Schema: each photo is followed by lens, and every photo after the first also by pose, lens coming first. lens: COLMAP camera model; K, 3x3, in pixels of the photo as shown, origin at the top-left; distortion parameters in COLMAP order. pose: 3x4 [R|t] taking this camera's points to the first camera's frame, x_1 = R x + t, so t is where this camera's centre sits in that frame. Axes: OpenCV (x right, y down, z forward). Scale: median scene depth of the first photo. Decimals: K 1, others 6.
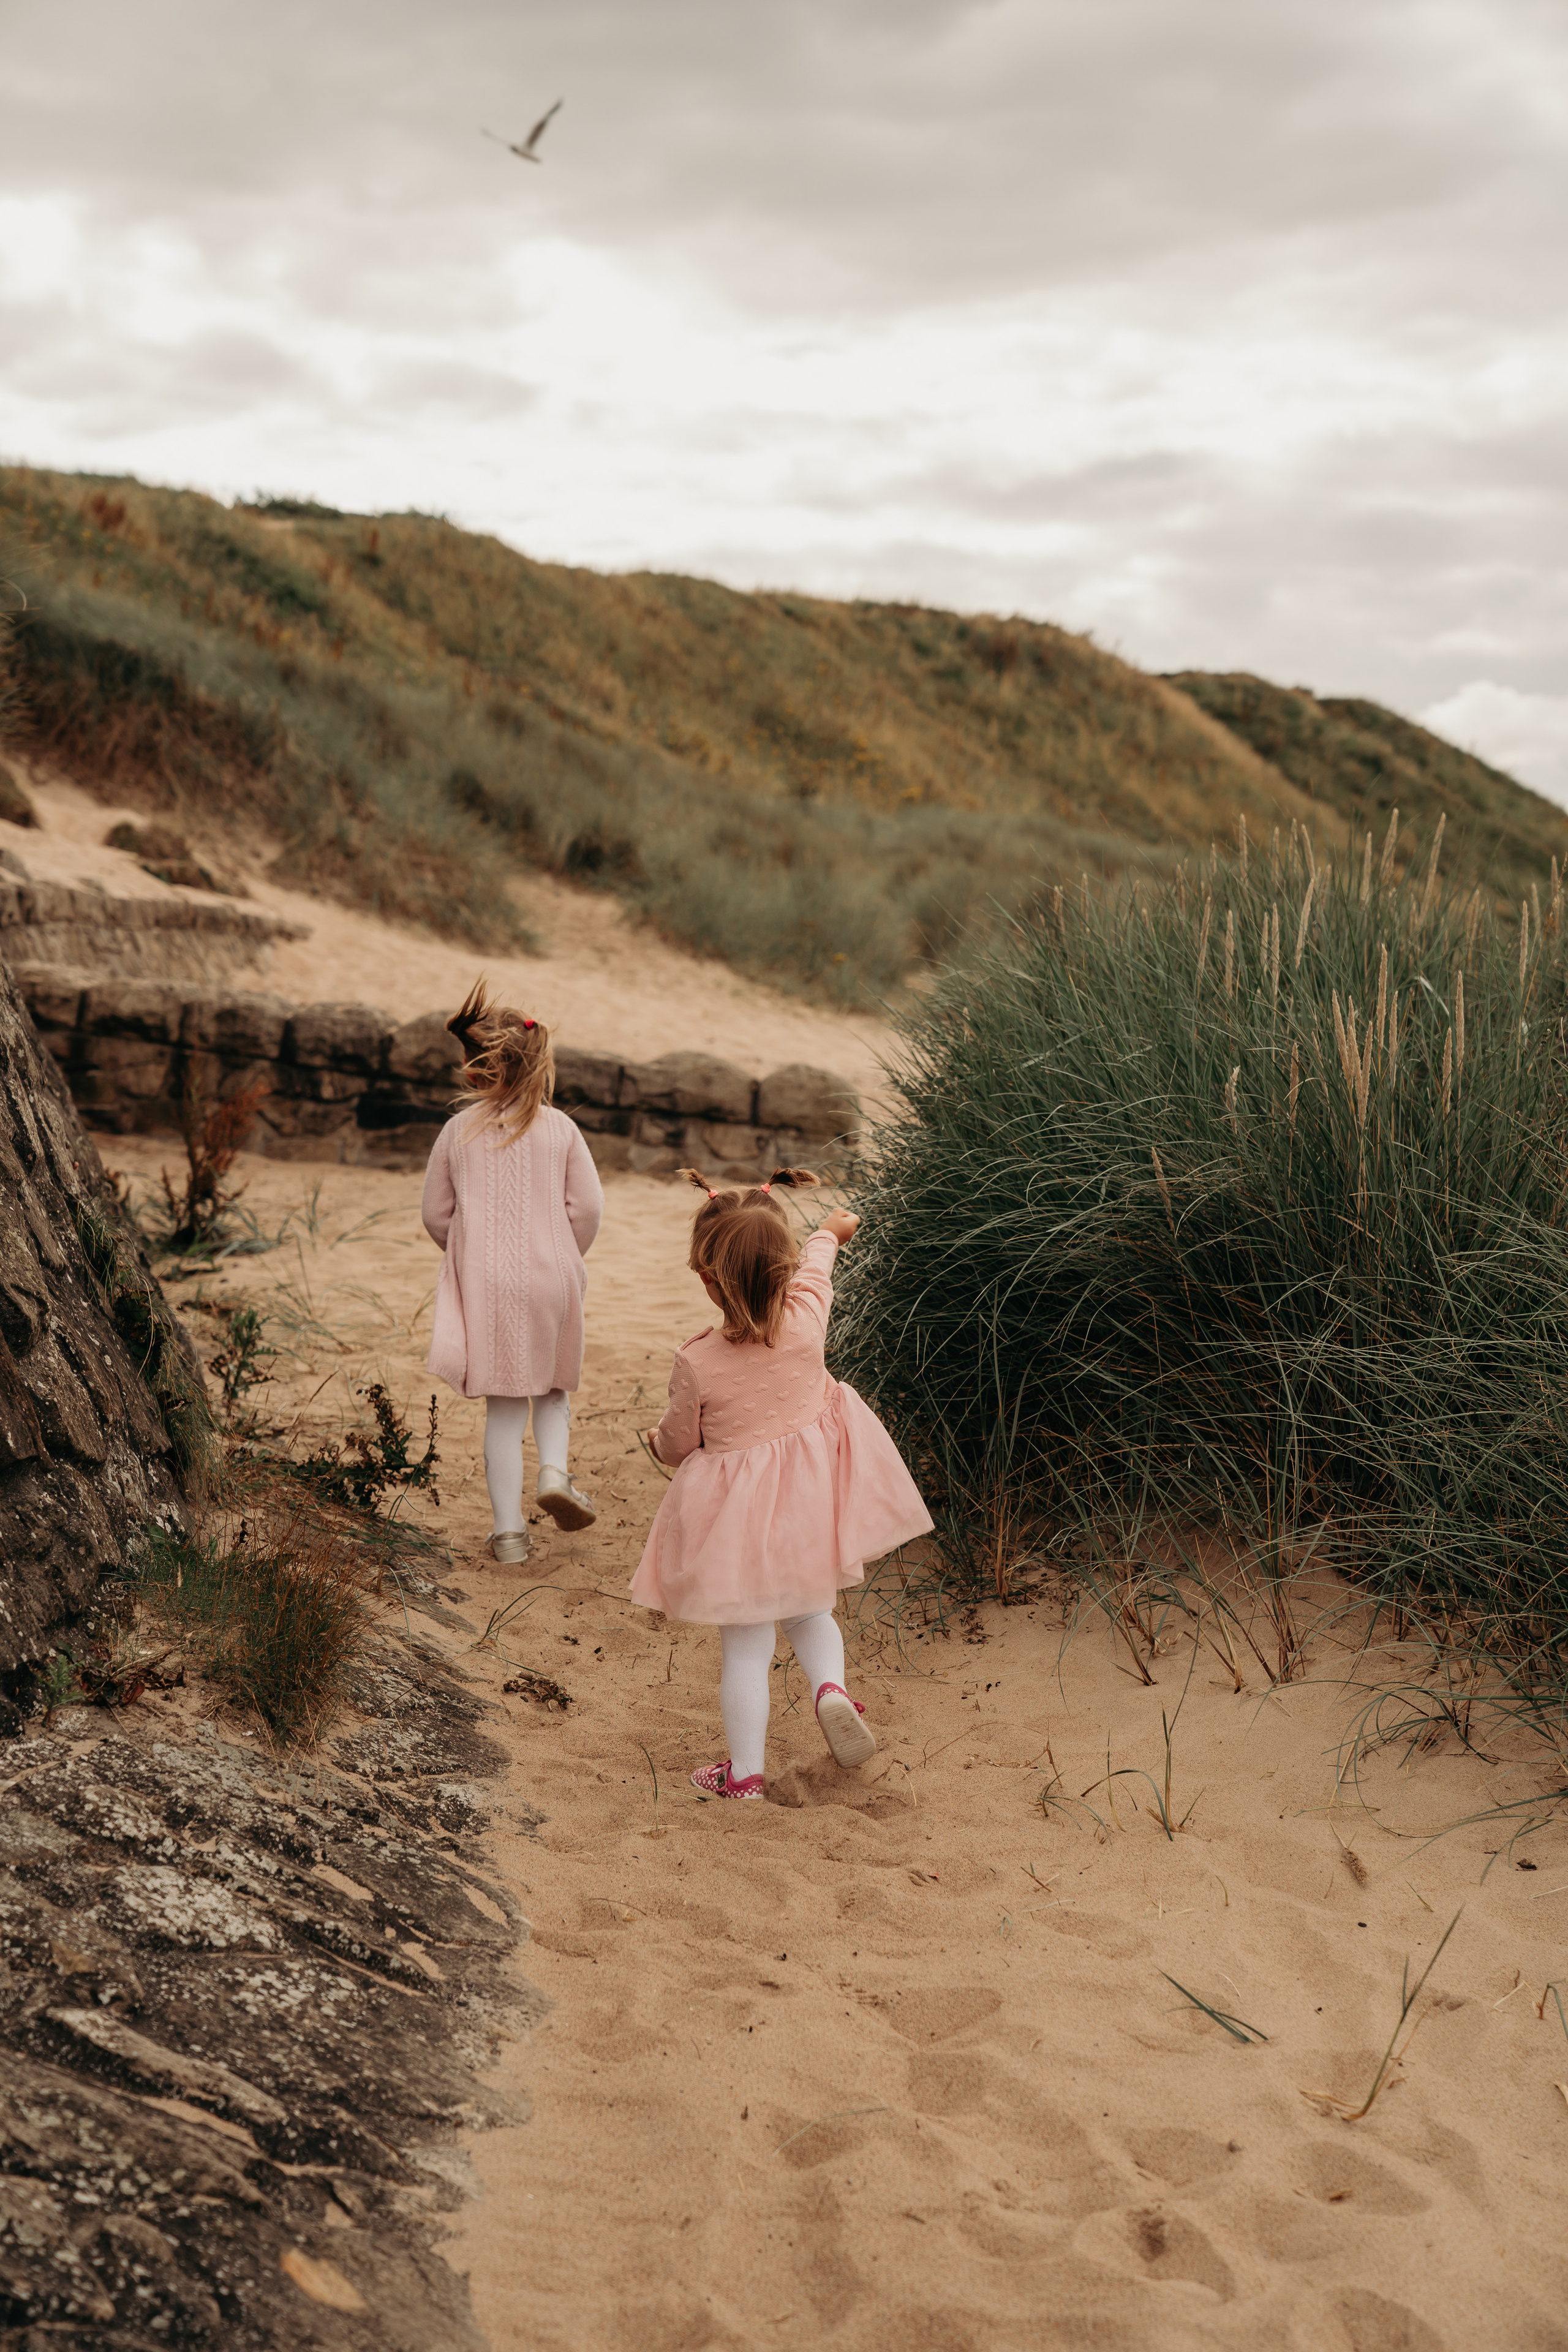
lens RADIAL K [[3963.1, 0, 786.3], [0, 3963.1, 1177.8], [0, 0, 1]] dist [0.061241, 0.000000]
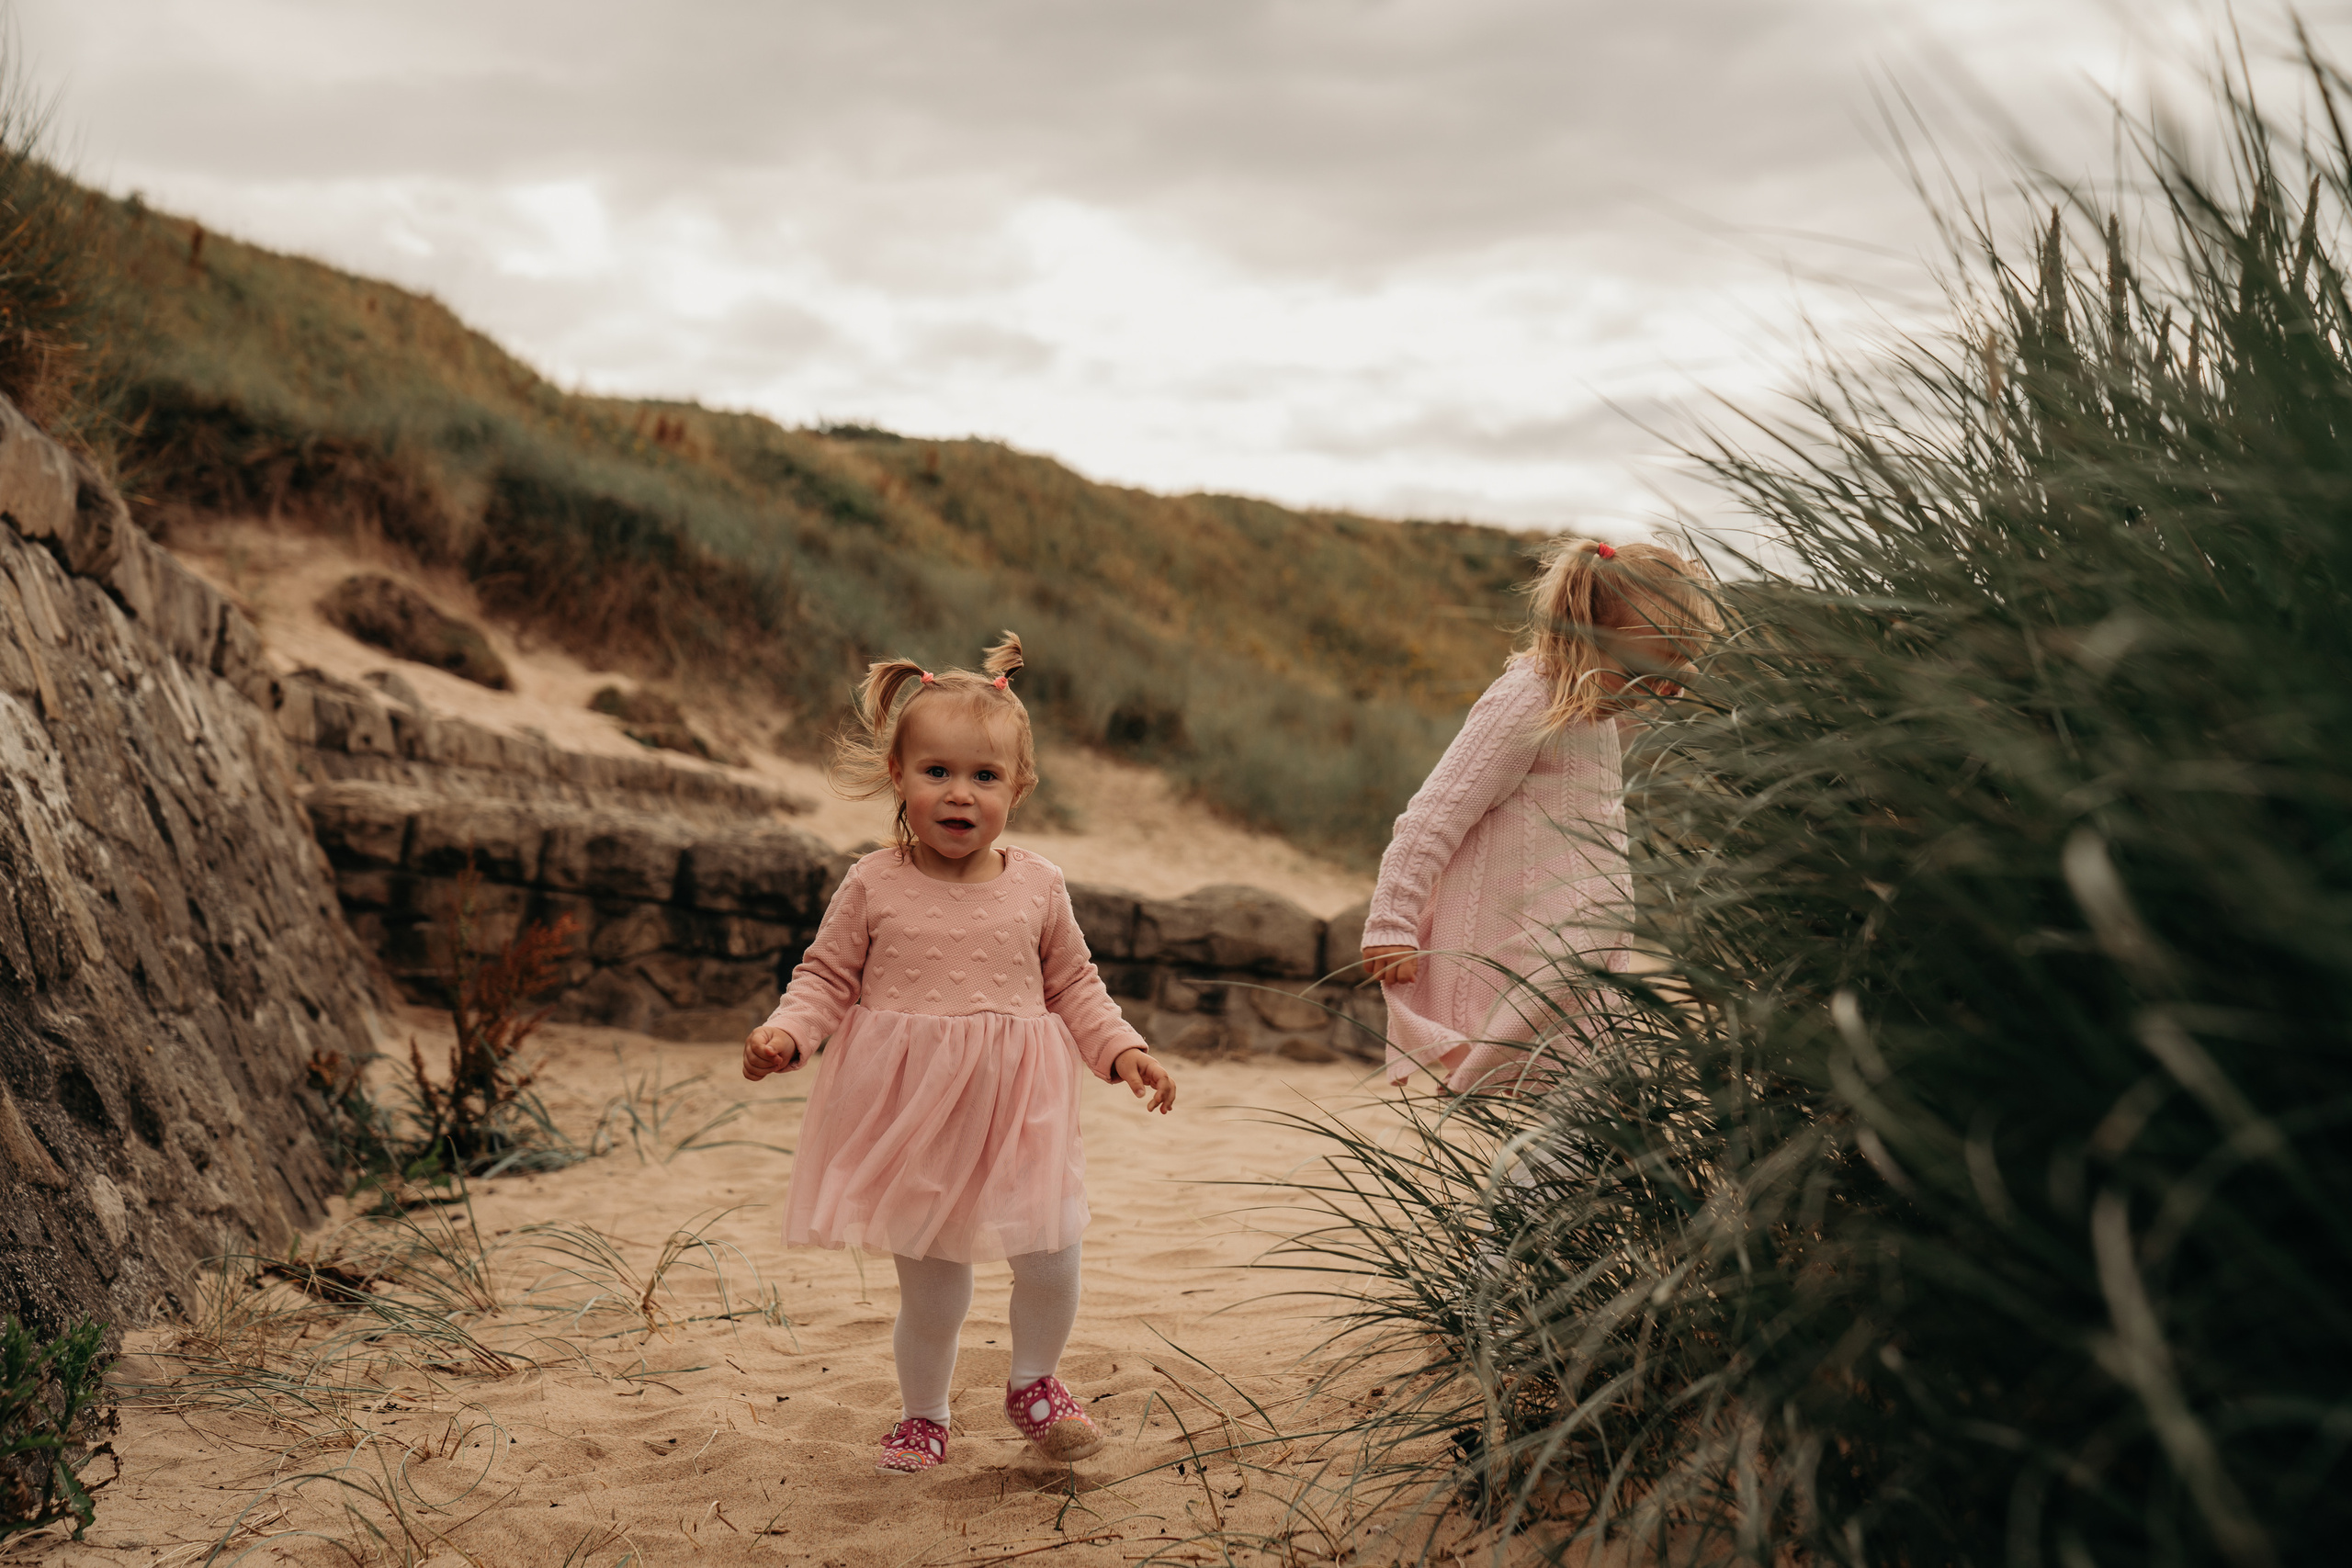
lens RADIAL K [[3737.7, 0, 1175.0], [0, 3737.7, 769.6], [0, 0, 1]] dist [0.182686, 0.000000]
pose [[0.998909, -0.014902, -0.044248, -0.001958], [0.011068, 0.996263, -0.085654, 0.003048], [0.045359, 0.085071, 0.995342, 0.156738]]
